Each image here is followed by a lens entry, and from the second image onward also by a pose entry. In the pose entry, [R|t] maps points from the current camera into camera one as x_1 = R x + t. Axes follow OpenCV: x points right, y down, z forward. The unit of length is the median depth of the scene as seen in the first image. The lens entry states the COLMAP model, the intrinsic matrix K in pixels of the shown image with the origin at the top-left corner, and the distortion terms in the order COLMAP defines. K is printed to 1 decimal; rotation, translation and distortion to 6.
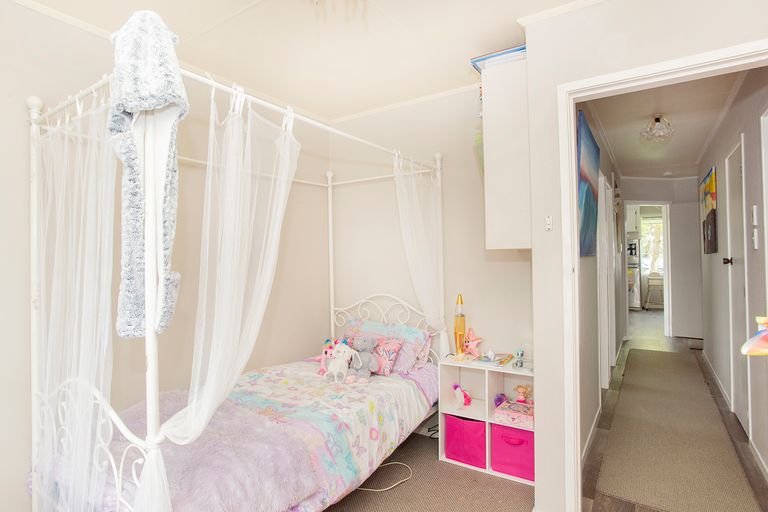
lens RADIAL K [[431.1, 0, 383.8], [0, 431.1, 253.4], [0, 0, 1]] dist [0.004703, 0.001958]
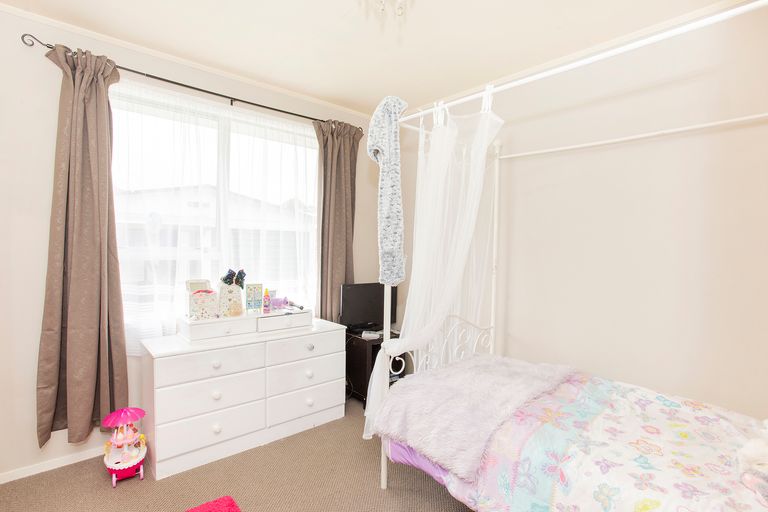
lens RADIAL K [[394.0, 0, 384.5], [0, 394.0, 256.8], [0, 0, 1]] dist [0.006559, 0.000597]
pose [[-0.274158, 0.037684, -0.960946, 0.572342], [-0.000633, 0.999225, 0.039366, 0.006372], [0.961684, 0.011401, -0.273922, 0.828244]]
